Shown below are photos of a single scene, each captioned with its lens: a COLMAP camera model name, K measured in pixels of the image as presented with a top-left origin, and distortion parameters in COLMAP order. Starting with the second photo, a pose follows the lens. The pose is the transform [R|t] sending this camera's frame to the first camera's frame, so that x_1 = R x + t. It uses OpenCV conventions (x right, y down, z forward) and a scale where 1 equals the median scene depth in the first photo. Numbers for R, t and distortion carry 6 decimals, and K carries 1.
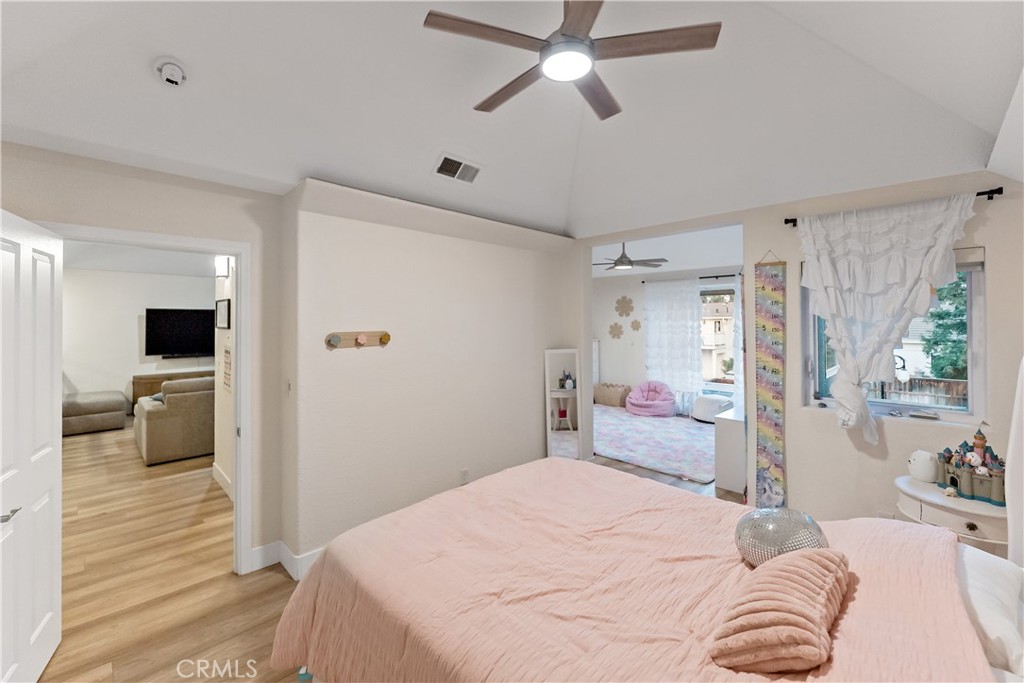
lens RADIAL K [[417.0, 0, 513.9], [0, 417.0, 333.4], [0, 0, 1]] dist [-0.002326, -0.000329]
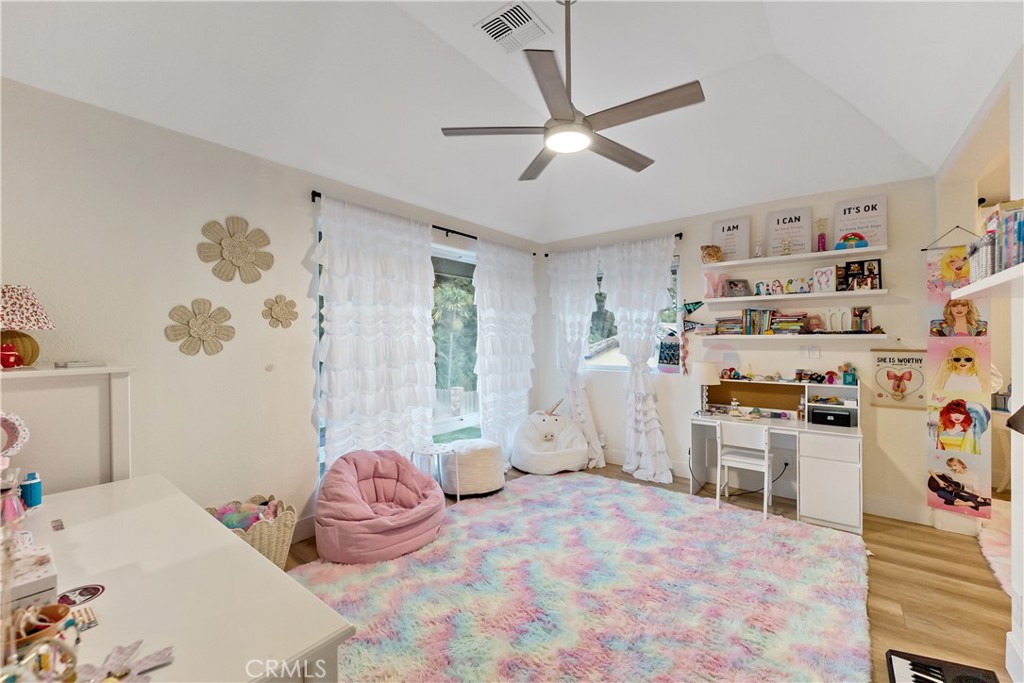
lens RADIAL K [[417.0, 0, 513.9], [0, 417.0, 333.4], [0, 0, 1]] dist [-0.002326, -0.000329]
pose [[-0.131691, -0.001707, 0.991289, -0.074295], [0.023237, 0.999718, 0.004808, 0.001924], [-0.991018, 0.023667, -0.131615, 0.837693]]
